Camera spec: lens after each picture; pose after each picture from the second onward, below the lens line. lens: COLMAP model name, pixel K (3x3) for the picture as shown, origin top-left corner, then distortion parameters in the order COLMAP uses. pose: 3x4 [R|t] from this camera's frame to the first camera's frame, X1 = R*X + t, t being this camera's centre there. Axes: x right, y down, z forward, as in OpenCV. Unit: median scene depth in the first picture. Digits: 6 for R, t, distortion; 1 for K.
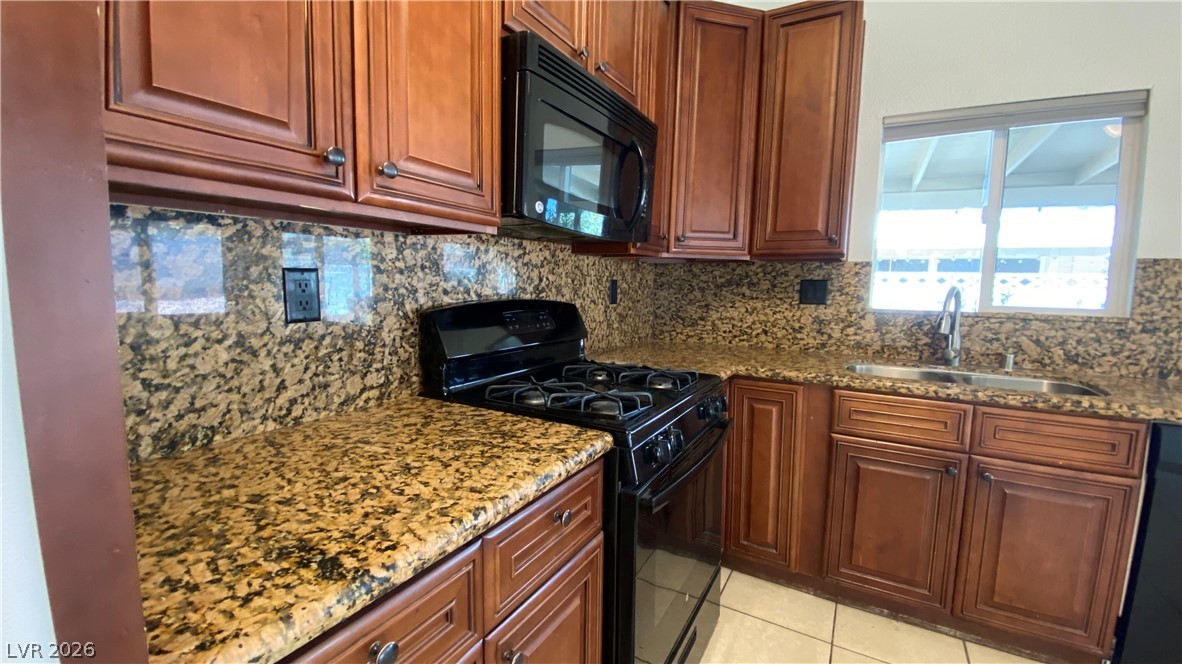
lens RADIAL K [[480.5, 0, 588.7], [0, 480.5, 328.3], [0, 0, 1]] dist [0.011650, -0.017200]
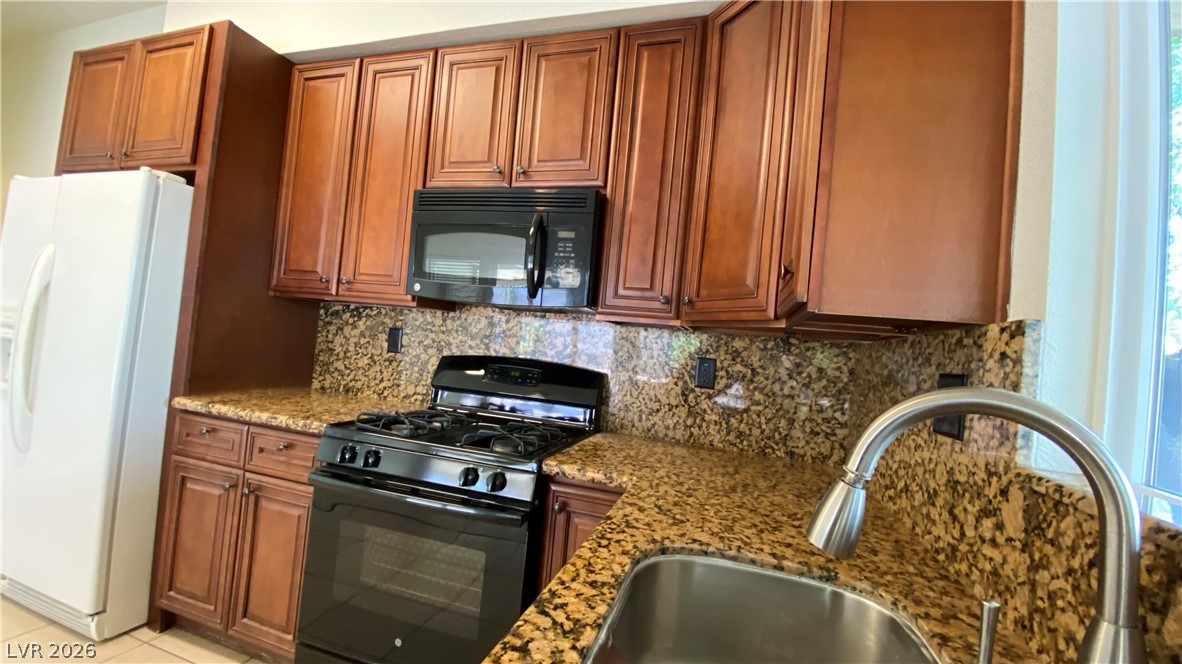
lens RADIAL K [[480.5, 0, 589.6], [0, 480.5, 331.1], [0, 0, 1]] dist [0.011650, -0.017200]
pose [[0.229135, -0.030128, -0.972928, 0.999748], [-0.185194, 0.979915, -0.073960, -0.065064], [0.955615, 0.197127, 0.218953, 0.791762]]
